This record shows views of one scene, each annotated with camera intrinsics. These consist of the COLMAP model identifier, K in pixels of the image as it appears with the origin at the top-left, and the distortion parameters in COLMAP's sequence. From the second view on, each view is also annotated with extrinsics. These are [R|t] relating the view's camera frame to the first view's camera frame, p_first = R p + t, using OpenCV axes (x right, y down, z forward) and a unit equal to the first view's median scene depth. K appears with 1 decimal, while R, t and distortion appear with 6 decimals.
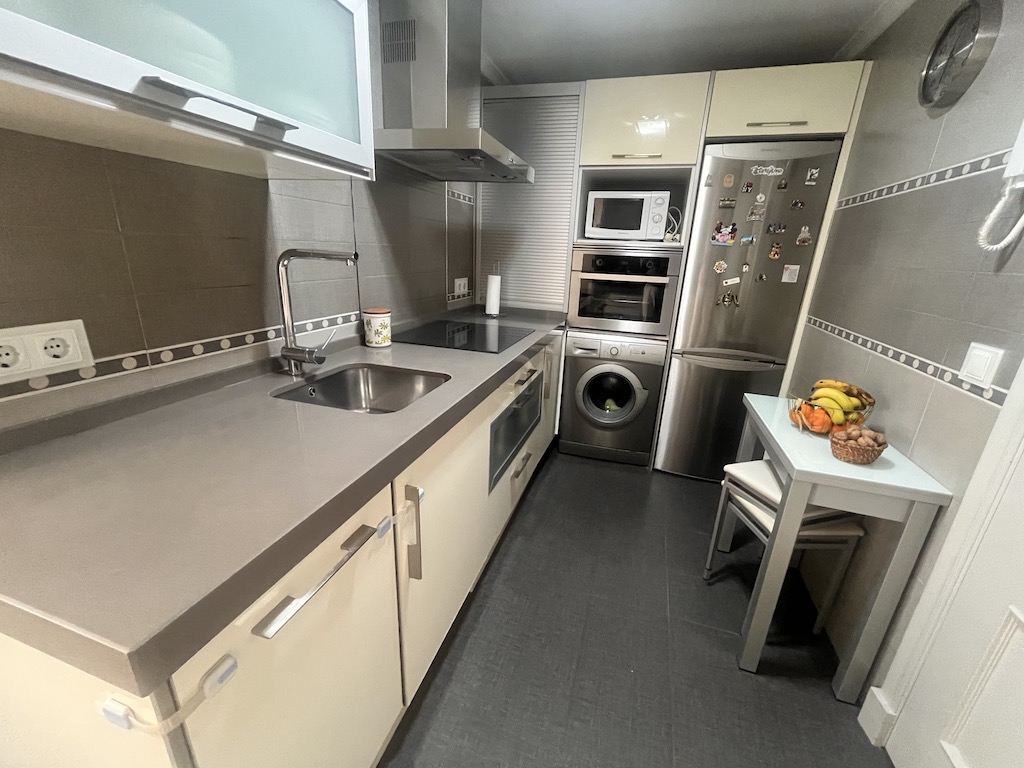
lens RADIAL K [[417.4, 0, 511.4], [0, 417.4, 384.5], [0, 0, 1]] dist [-0.002249, -0.000790]
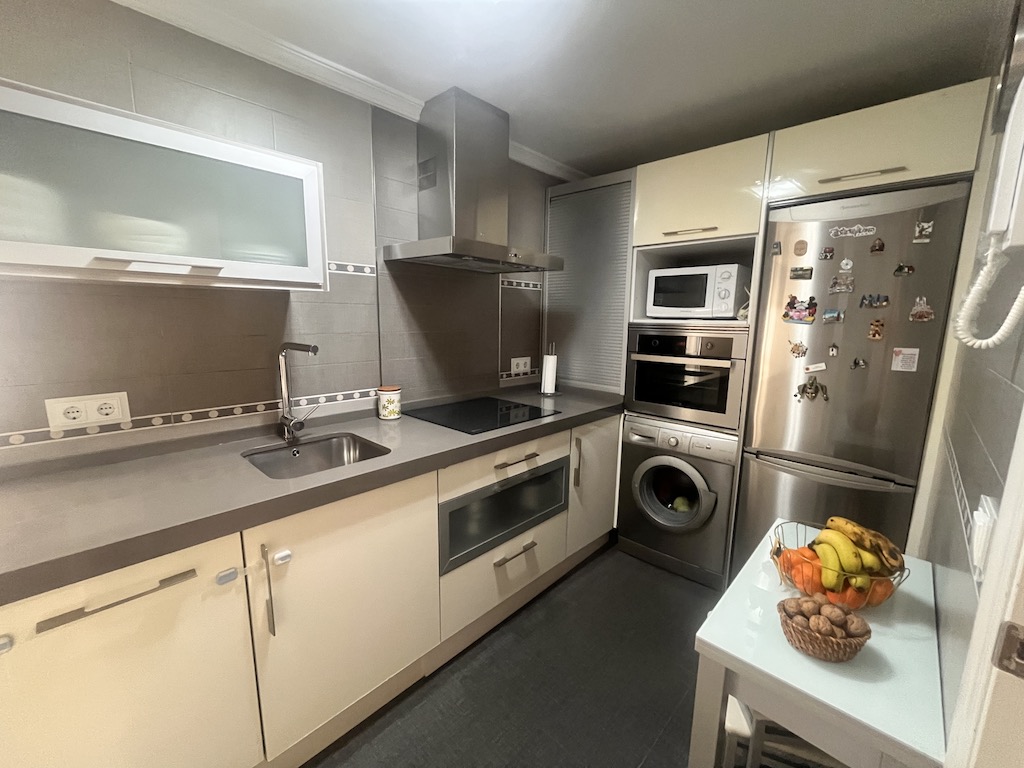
lens RADIAL K [[417.4, 0, 512.2], [0, 417.4, 385.4], [0, 0, 1]] dist [-0.002249, -0.000790]
pose [[0.899855, 0.042124, -0.434150, 0.382724], [-0.110562, 0.984848, -0.133603, -0.051901], [0.421944, 0.168224, 0.890878, 0.080915]]
